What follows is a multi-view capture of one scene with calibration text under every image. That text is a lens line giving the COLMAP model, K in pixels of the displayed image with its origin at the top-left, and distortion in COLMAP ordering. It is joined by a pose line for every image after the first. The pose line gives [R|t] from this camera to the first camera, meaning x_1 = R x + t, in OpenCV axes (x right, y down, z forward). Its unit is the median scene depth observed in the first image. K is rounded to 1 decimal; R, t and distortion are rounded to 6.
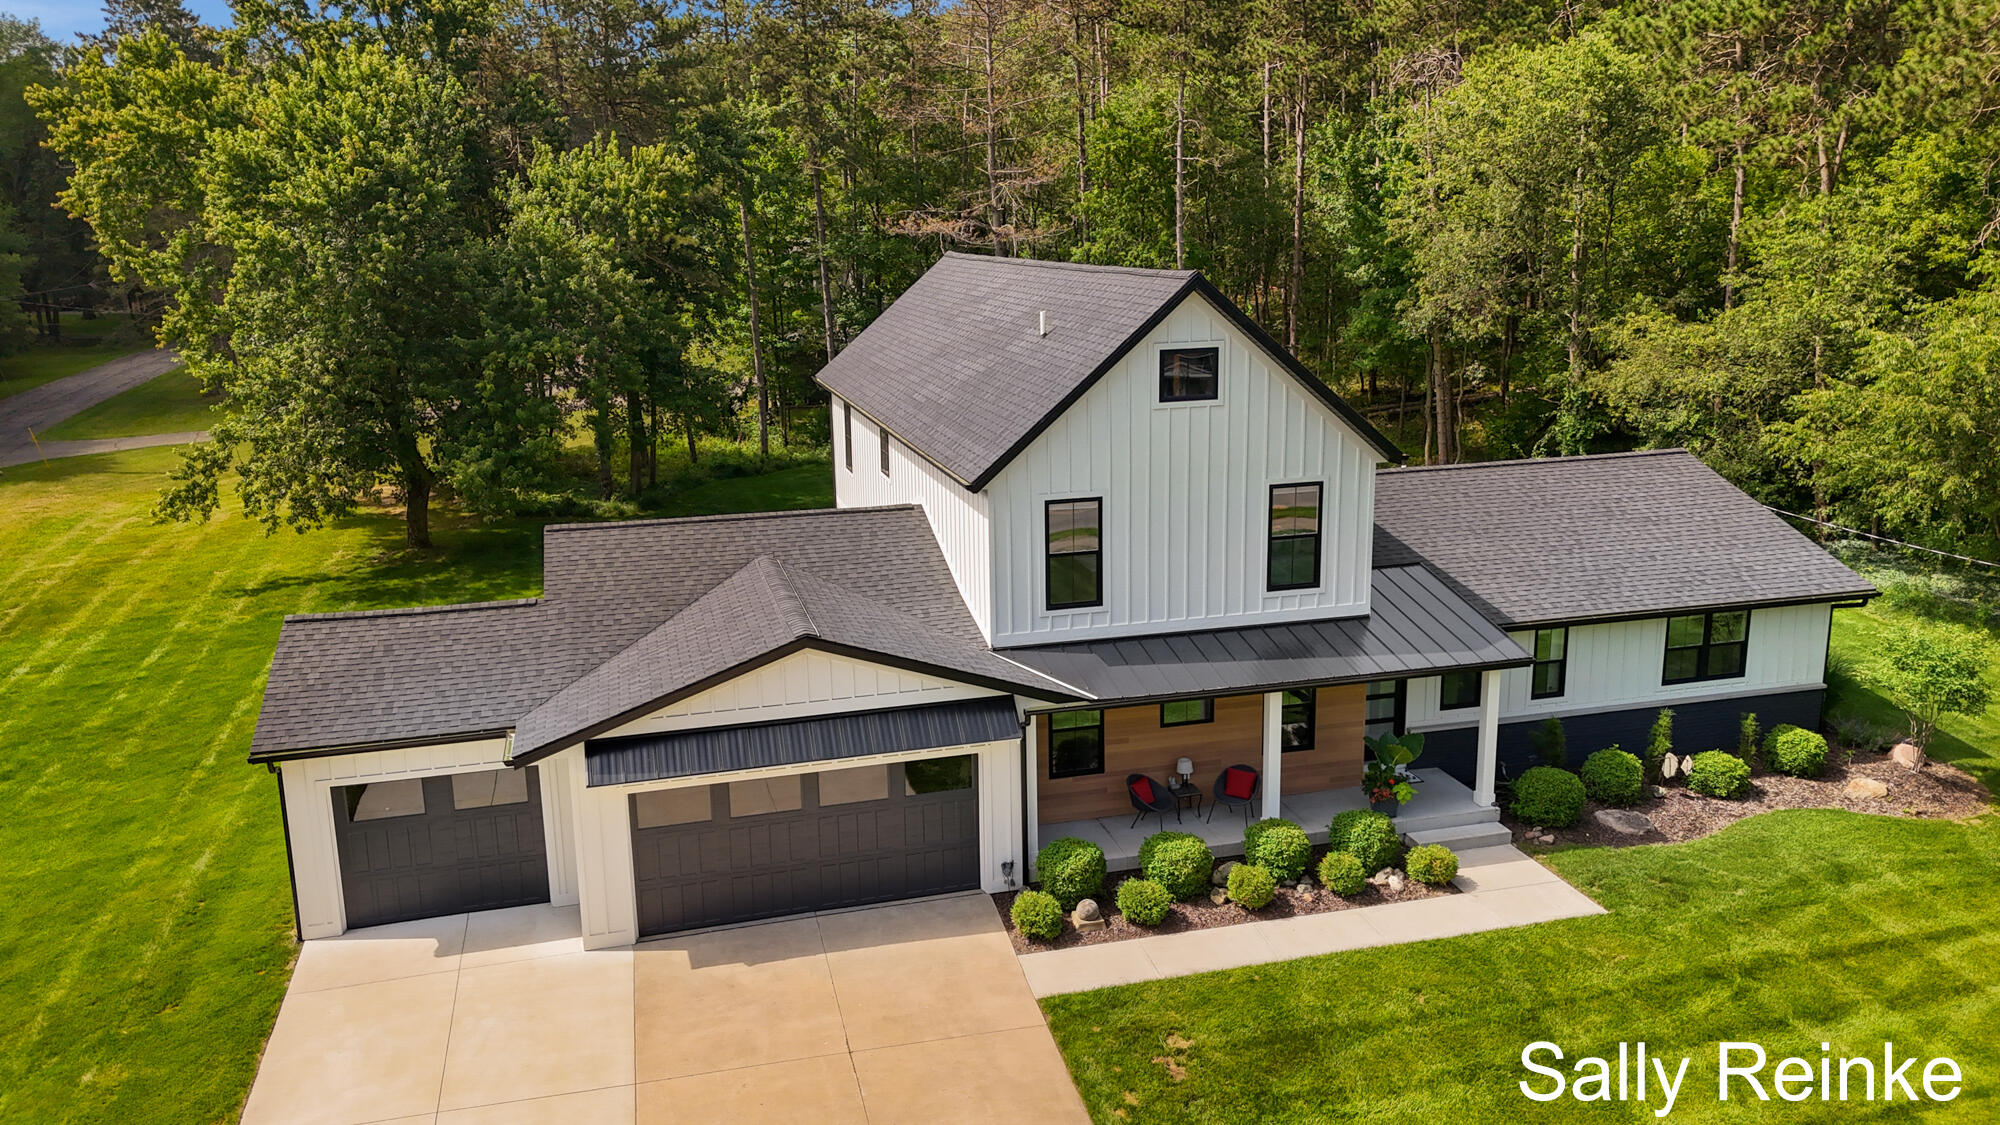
lens RADIAL K [[1490.5, 0, 1002.8], [0, 1490.5, 565.1], [0, 0, 1]] dist [0.031395, -0.036272]
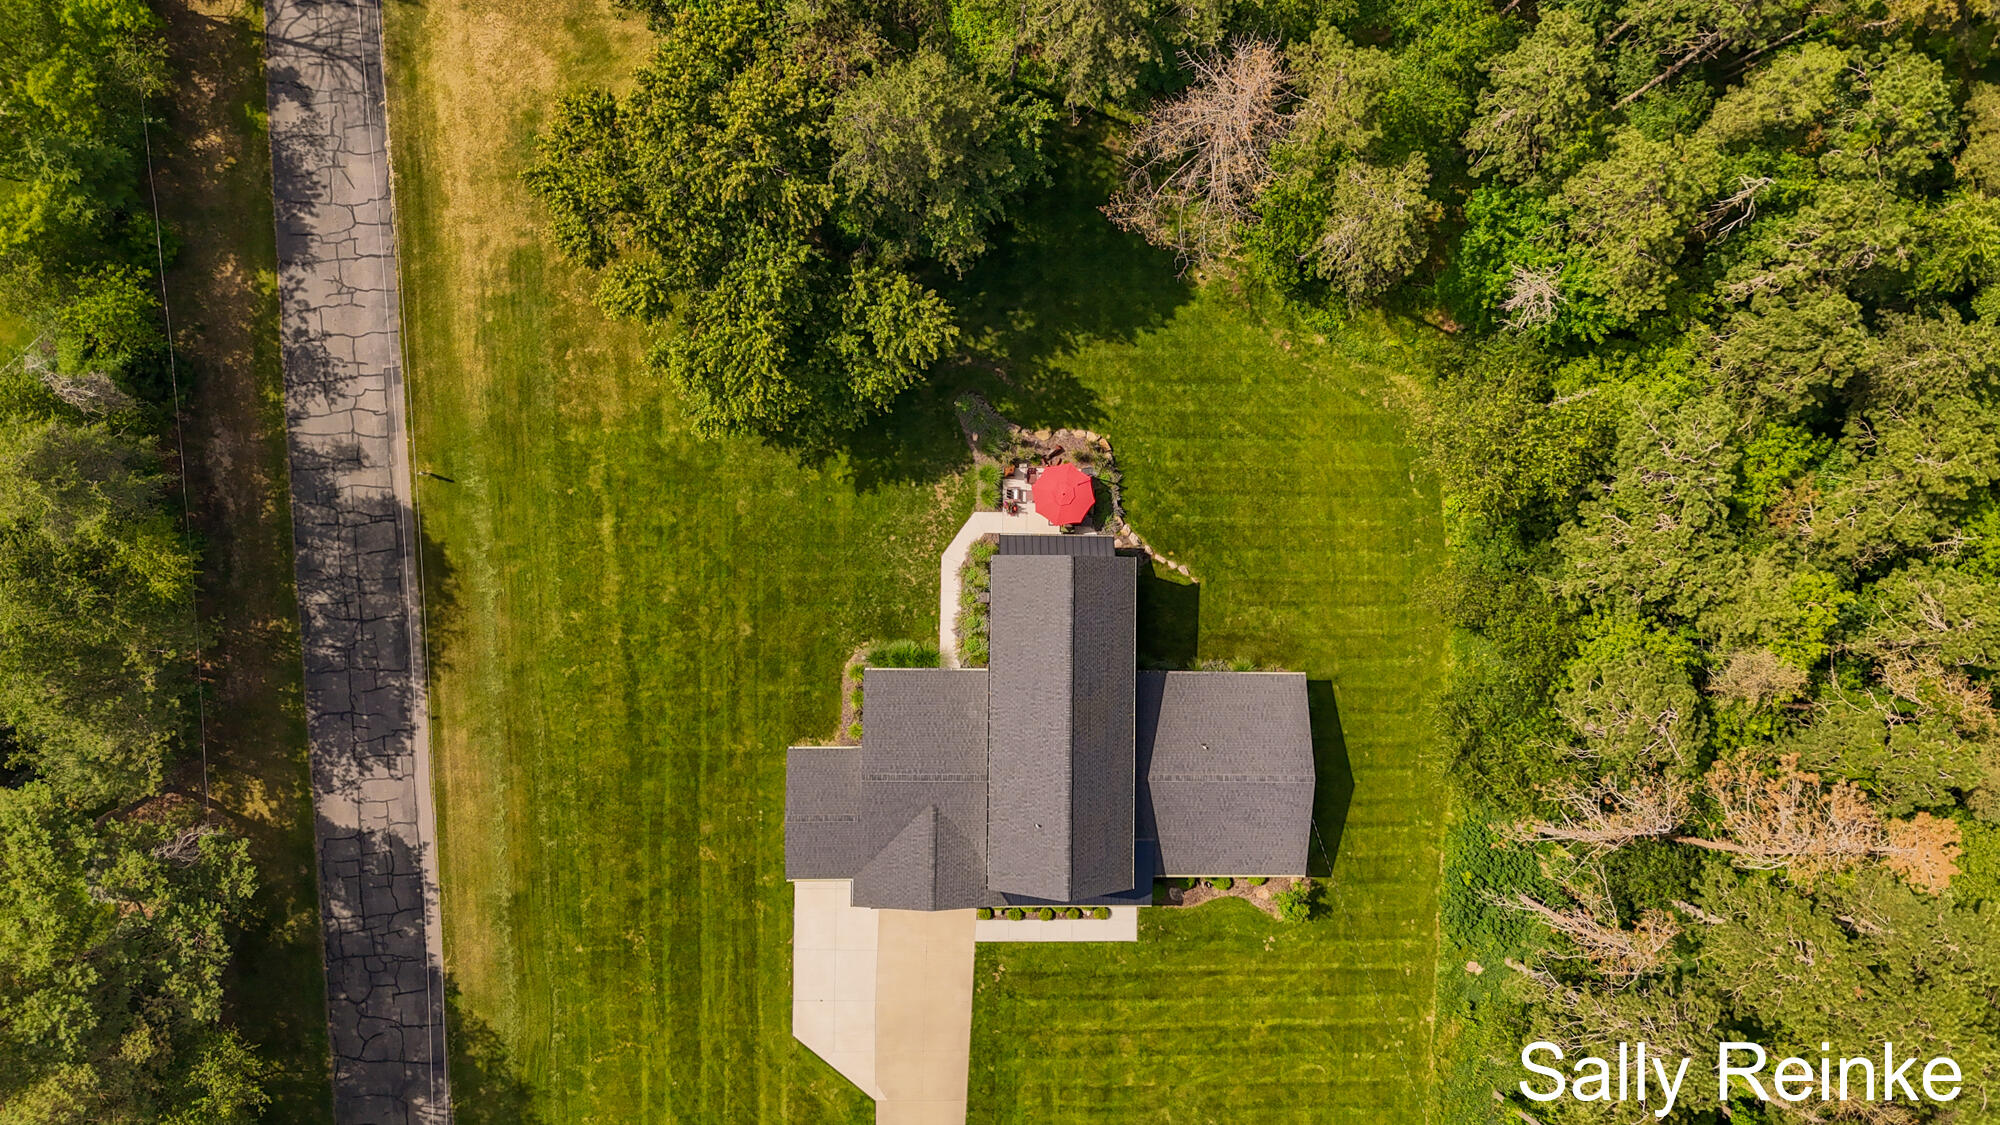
lens RADIAL K [[1490.5, 0, 997.6], [0, 1490.5, 558.3], [0, 0, 1]] dist [0.031395, -0.036272]
pose [[0.960387, 0.267763, 0.077195, -0.449232], [-0.142371, 0.233328, 0.961919, -3.394516], [0.239554, -0.934805, 0.262207, 0.813041]]
